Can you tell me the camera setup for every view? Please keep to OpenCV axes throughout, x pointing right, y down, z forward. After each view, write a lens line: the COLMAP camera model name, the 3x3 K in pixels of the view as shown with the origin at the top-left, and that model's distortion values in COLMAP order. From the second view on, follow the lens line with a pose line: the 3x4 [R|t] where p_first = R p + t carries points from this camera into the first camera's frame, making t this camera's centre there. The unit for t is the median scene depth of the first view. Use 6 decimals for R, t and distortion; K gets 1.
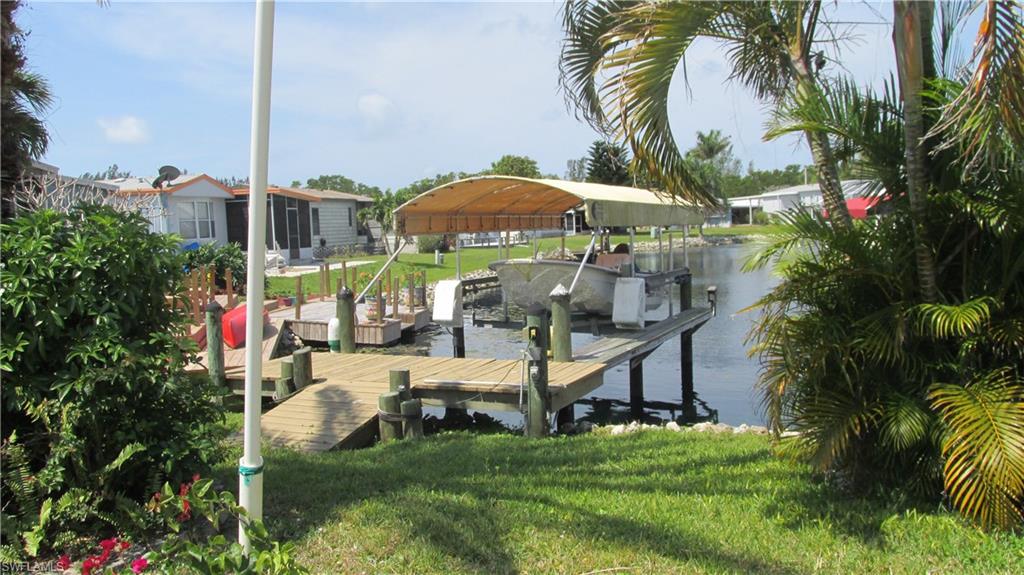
lens RADIAL K [[870.9, 0, 507.8], [0, 870.9, 285.9], [0, 0, 1]] dist [-0.031878, 0.006459]
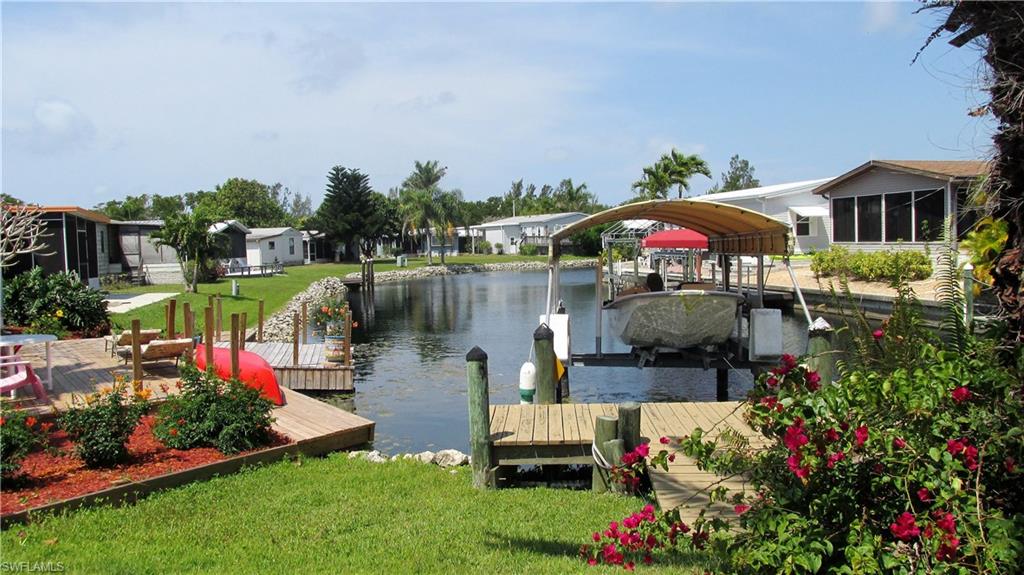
lens RADIAL K [[870.9, 0, 517.4], [0, 870.9, 289.0], [0, 0, 1]] dist [-0.031878, 0.006459]
pose [[0.929243, -0.007552, 0.369392, -0.380969], [0.018316, 0.999503, -0.025641, -0.009249], [-0.369015, 0.030593, 0.928920, 0.166201]]
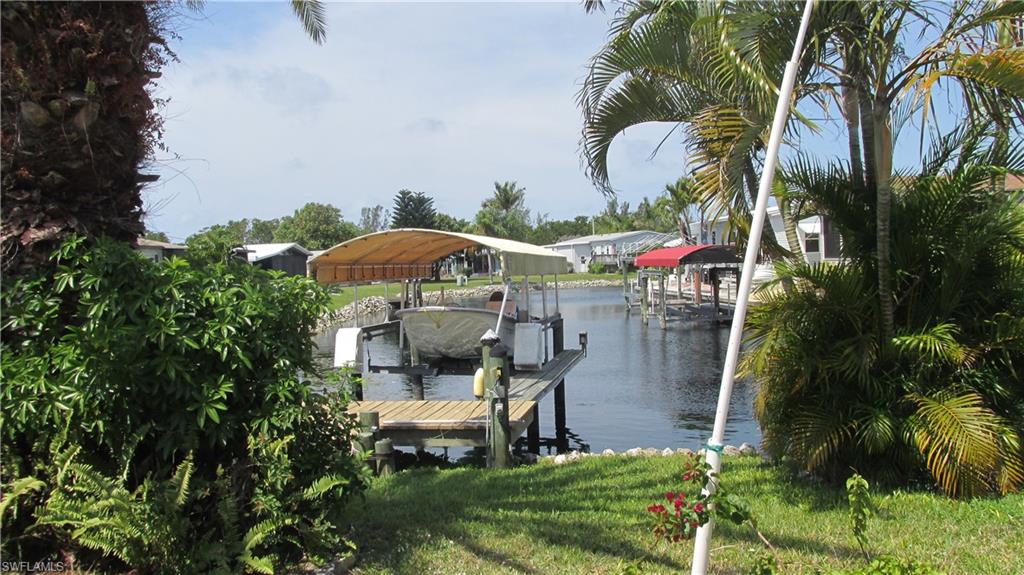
lens RADIAL K [[870.9, 0, 509.0], [0, 870.9, 283.6], [0, 0, 1]] dist [-0.031878, 0.006459]
pose [[0.970764, -0.002772, 0.240019, -0.116235], [0.016516, 0.998335, -0.055267, 0.001063], [-0.239466, 0.057616, 0.969194, -0.042202]]
